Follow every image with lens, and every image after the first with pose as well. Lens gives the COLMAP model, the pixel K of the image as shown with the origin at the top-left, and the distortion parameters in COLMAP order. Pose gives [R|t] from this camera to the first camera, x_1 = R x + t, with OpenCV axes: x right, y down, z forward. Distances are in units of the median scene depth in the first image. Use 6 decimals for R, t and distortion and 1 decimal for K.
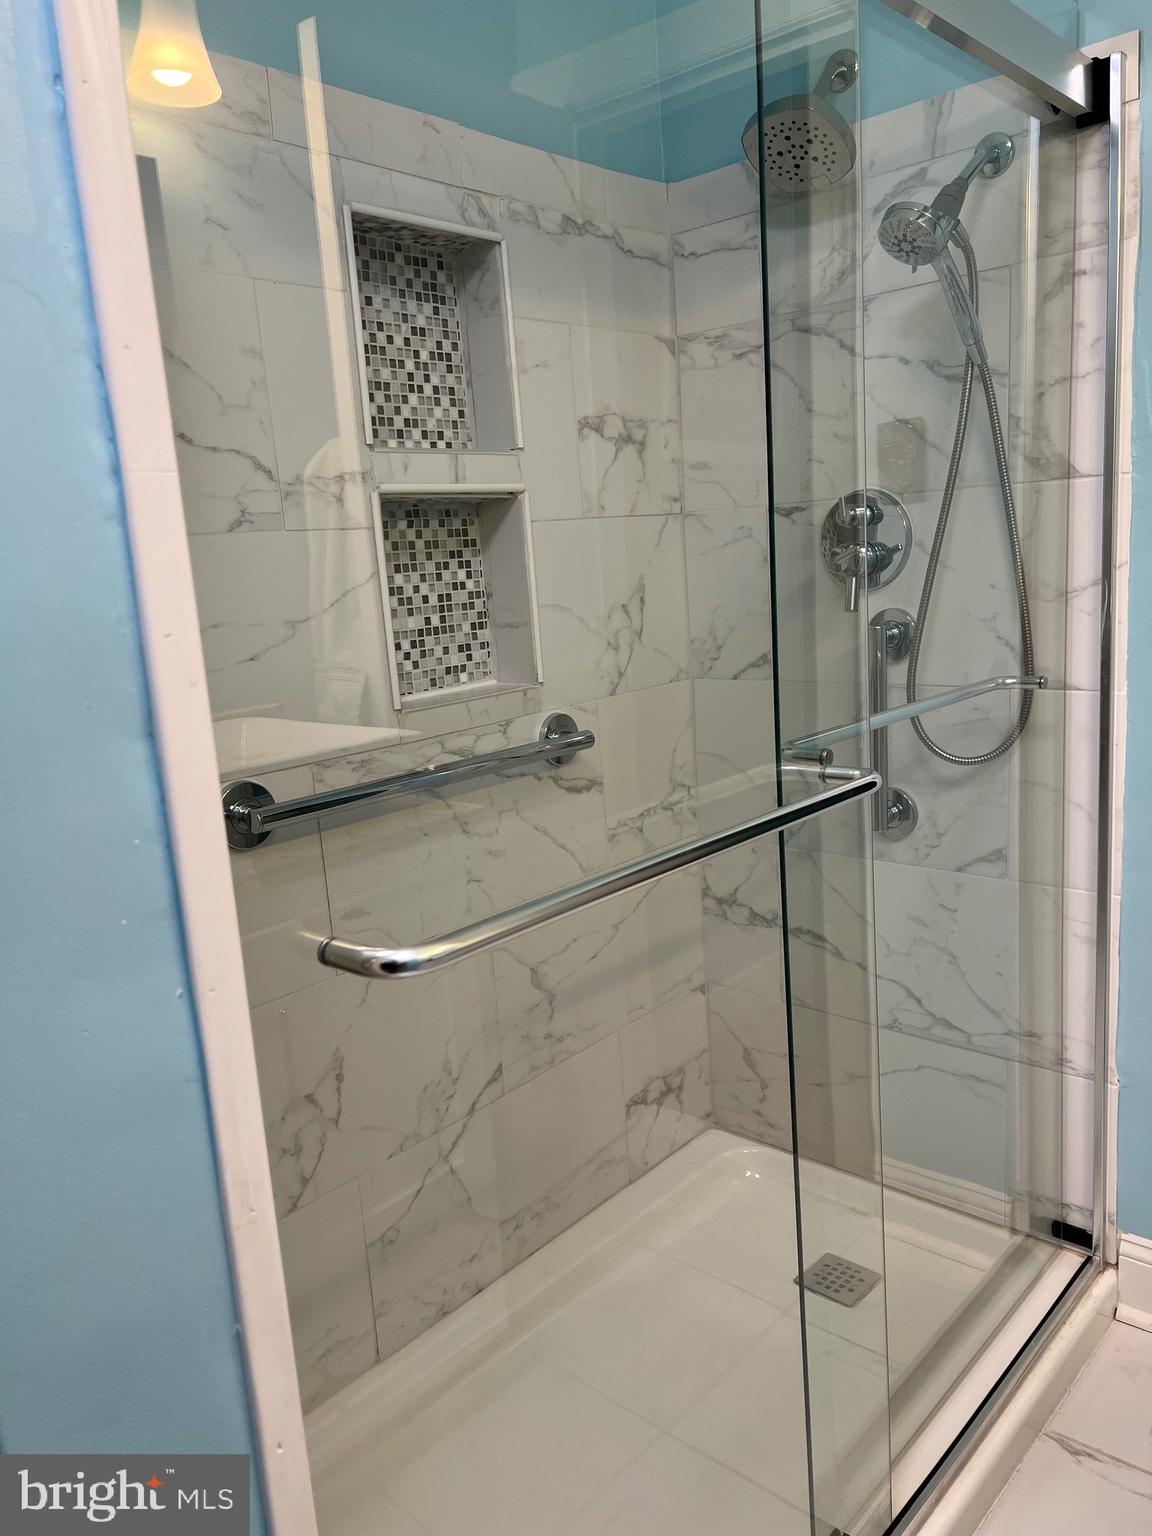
lens RADIAL K [[1138.6, 0, 576.0], [0, 1138.6, 768.0], [0, 0, 1]] dist [0.109641, -0.138943]
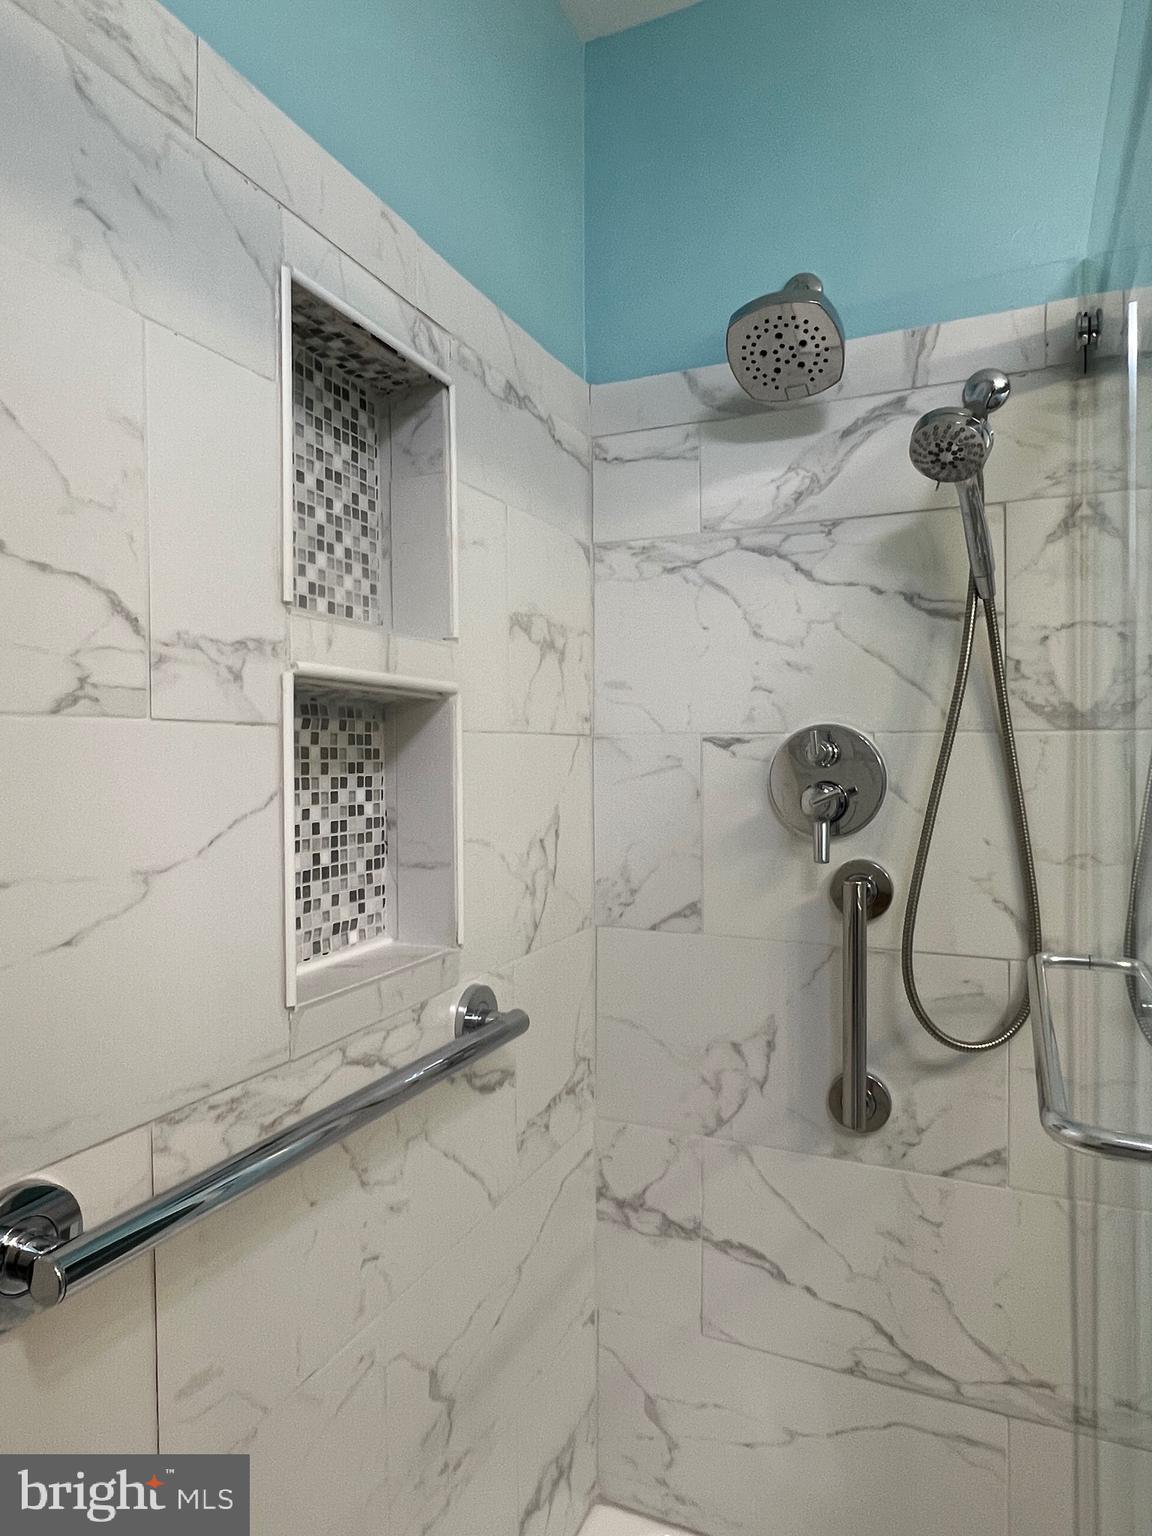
lens RADIAL K [[952.7, 0, 576.0], [0, 952.7, 768.0], [0, 0, 1]] dist [0.042126, -0.050210]
pose [[0.952492, 0.058636, 0.298866, -0.154781], [-0.001655, 0.982274, -0.187442, -0.073165], [-0.304559, 0.178042, 0.935706, 0.389319]]
